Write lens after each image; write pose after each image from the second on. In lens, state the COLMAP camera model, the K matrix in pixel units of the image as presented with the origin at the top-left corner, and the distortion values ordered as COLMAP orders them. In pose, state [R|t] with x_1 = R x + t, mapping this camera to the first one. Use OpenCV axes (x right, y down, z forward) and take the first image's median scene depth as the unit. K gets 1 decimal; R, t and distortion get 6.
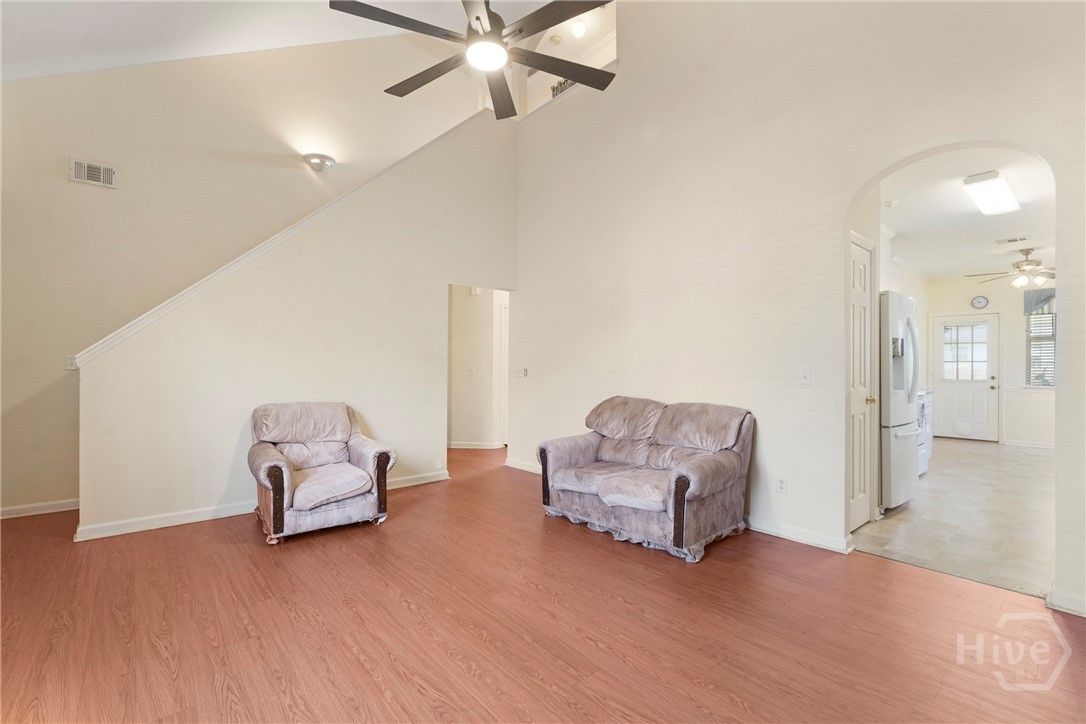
lens RADIAL K [[477.9, 0, 542.4], [0, 477.9, 356.8], [0, 0, 1]] dist [-0.007549, 0.003441]
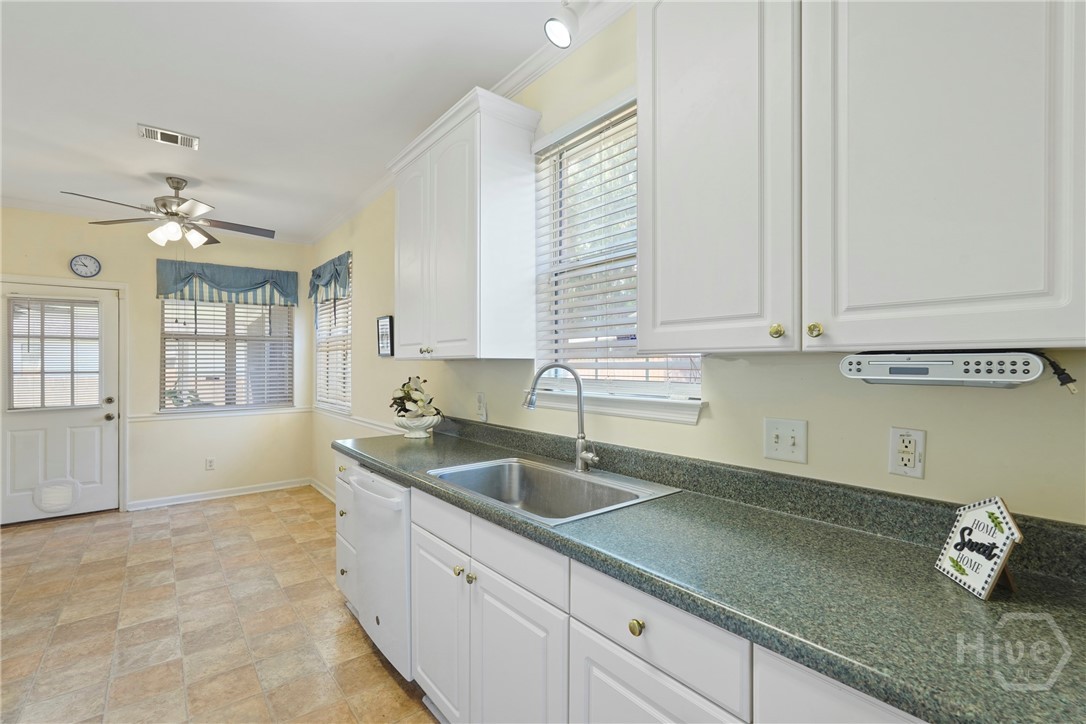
lens RADIAL K [[477.9, 0, 551.3], [0, 477.9, 355.1], [0, 0, 1]] dist [-0.007549, 0.003441]
pose [[0.017524, 0.001380, 0.999845, 0.383318], [0.006904, 0.999975, -0.001501, -0.006463], [-0.999823, 0.006929, 0.017514, 0.459553]]
